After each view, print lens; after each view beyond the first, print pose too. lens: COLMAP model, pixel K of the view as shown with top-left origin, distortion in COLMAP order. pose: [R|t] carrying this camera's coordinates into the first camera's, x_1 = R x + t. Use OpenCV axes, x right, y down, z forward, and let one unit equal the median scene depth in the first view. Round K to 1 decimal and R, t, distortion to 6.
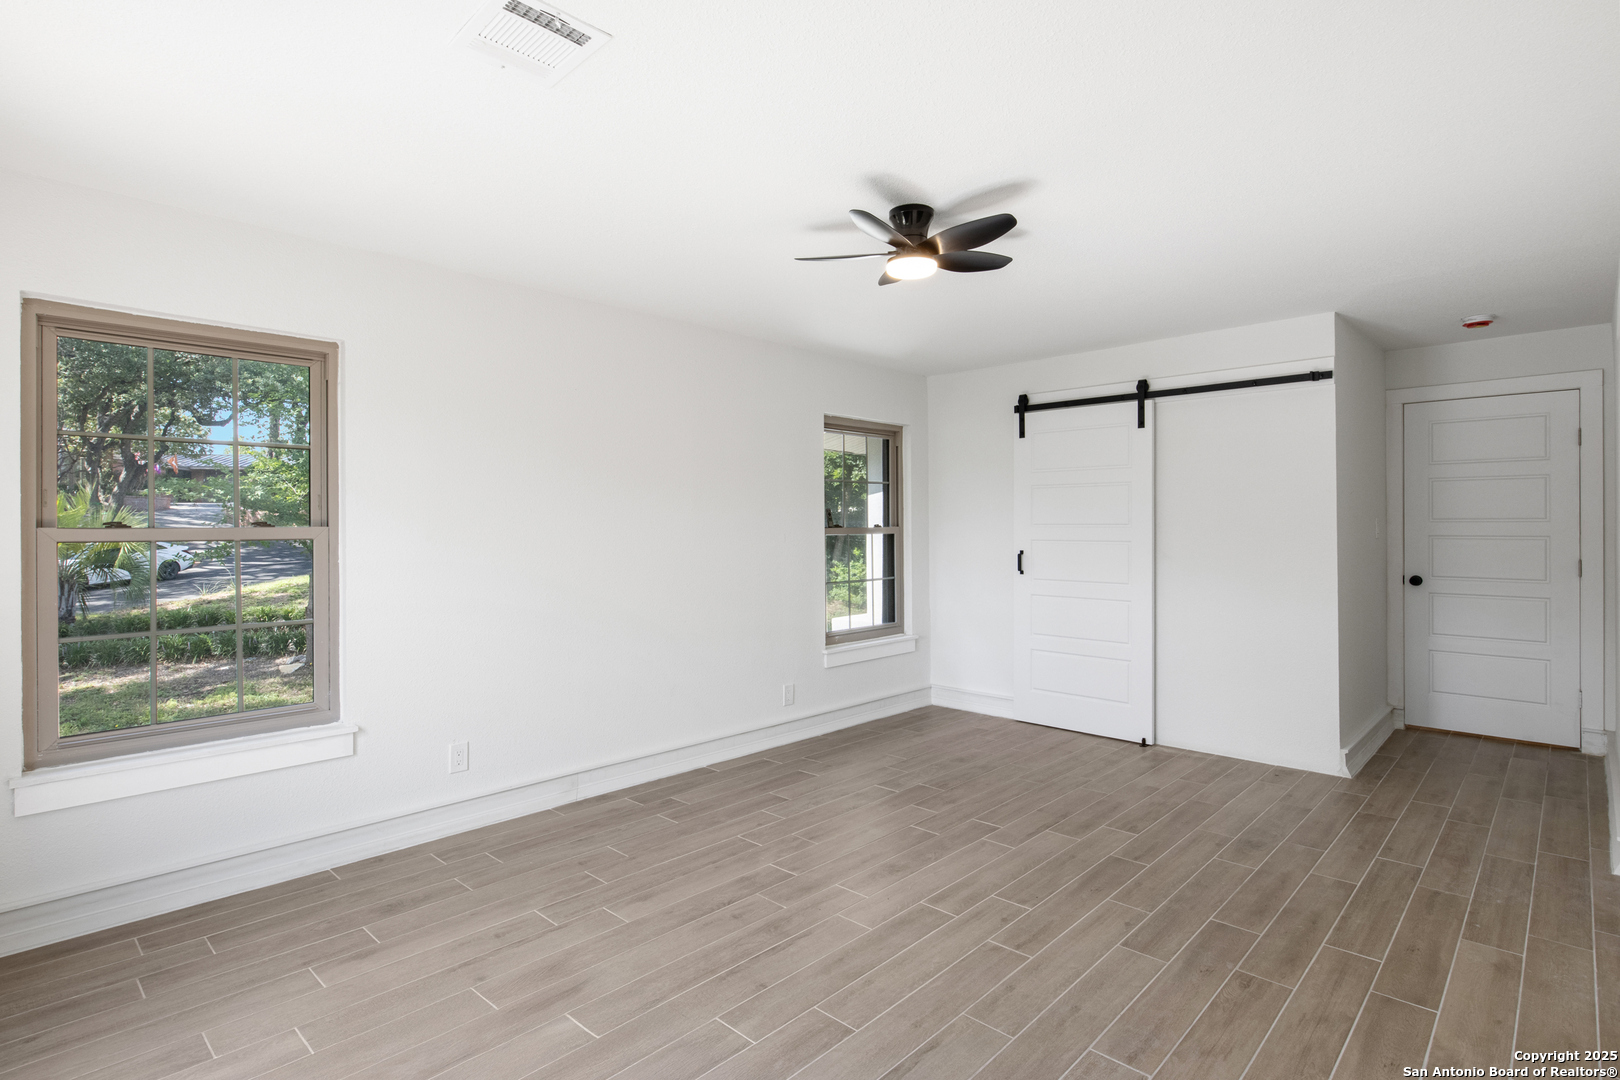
lens RADIAL K [[814.1, 0, 807.6], [0, 814.1, 534.7], [0, 0, 1]] dist [-0.005638, -0.000863]
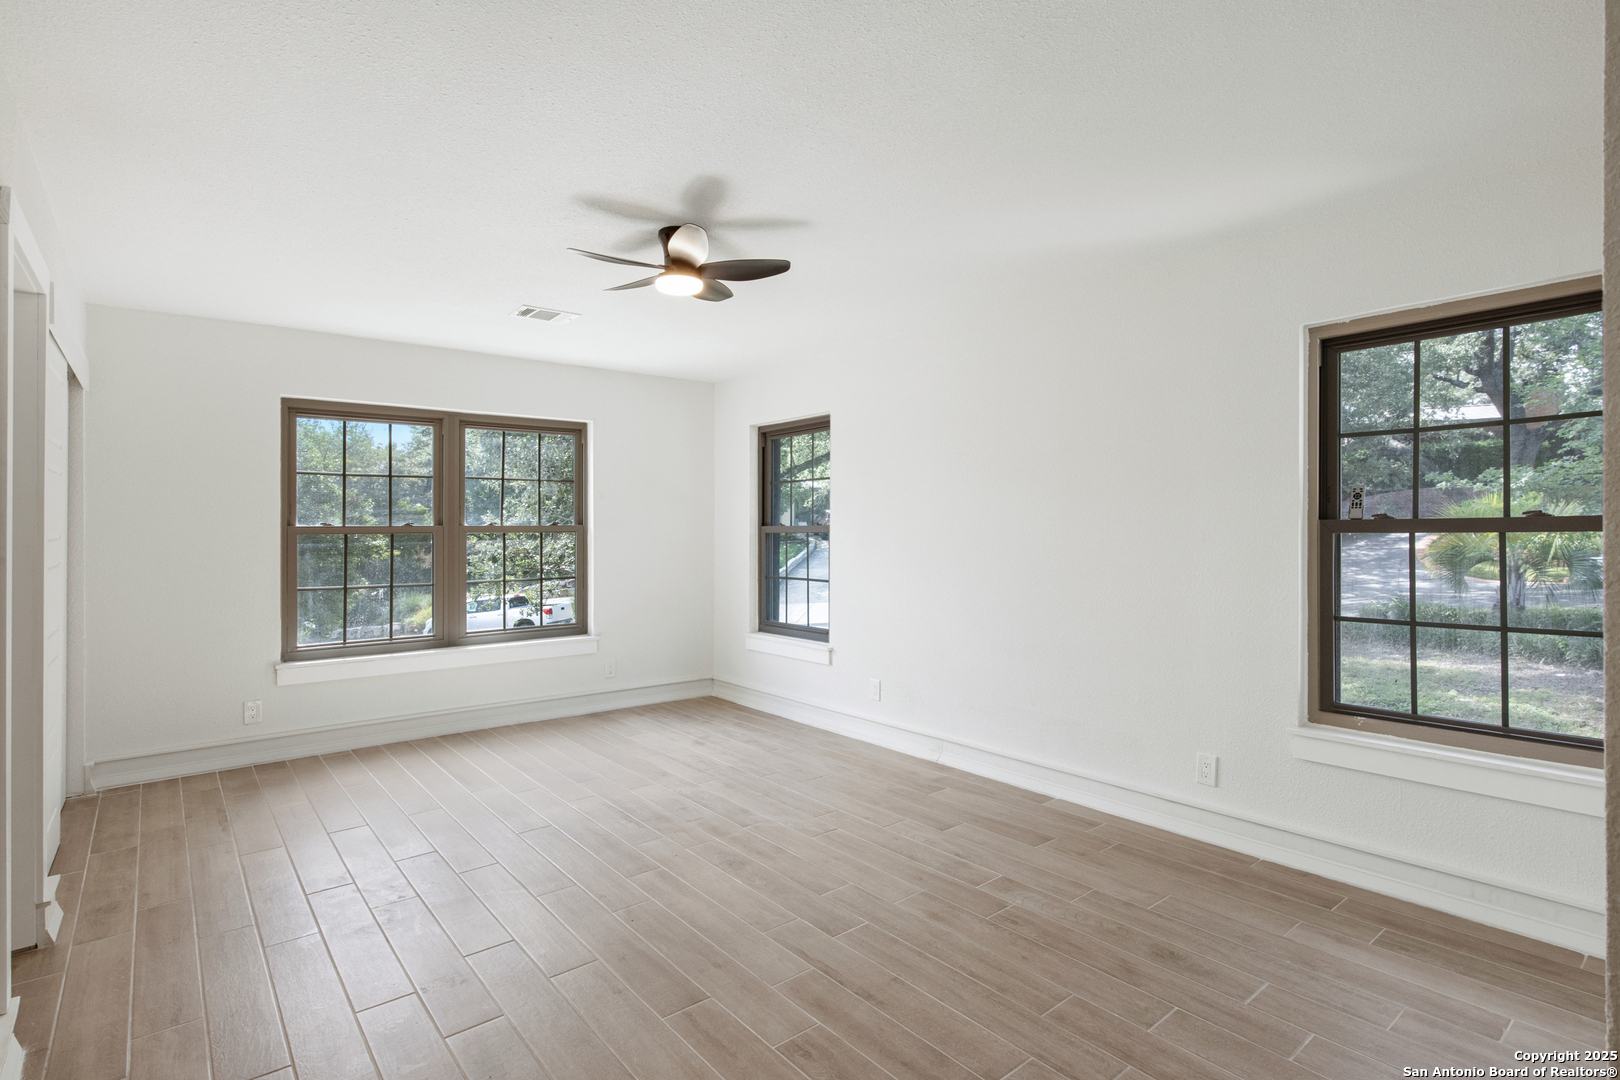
lens RADIAL K [[814.1, 0, 800.3], [0, 814.1, 528.7], [0, 0, 1]] dist [-0.005638, -0.000863]
pose [[-0.144499, 0.005374, -0.989490, 0.876048], [0.002570, 0.999984, 0.005056, -0.004212], [0.989502, -0.001812, -0.144510, 0.990693]]
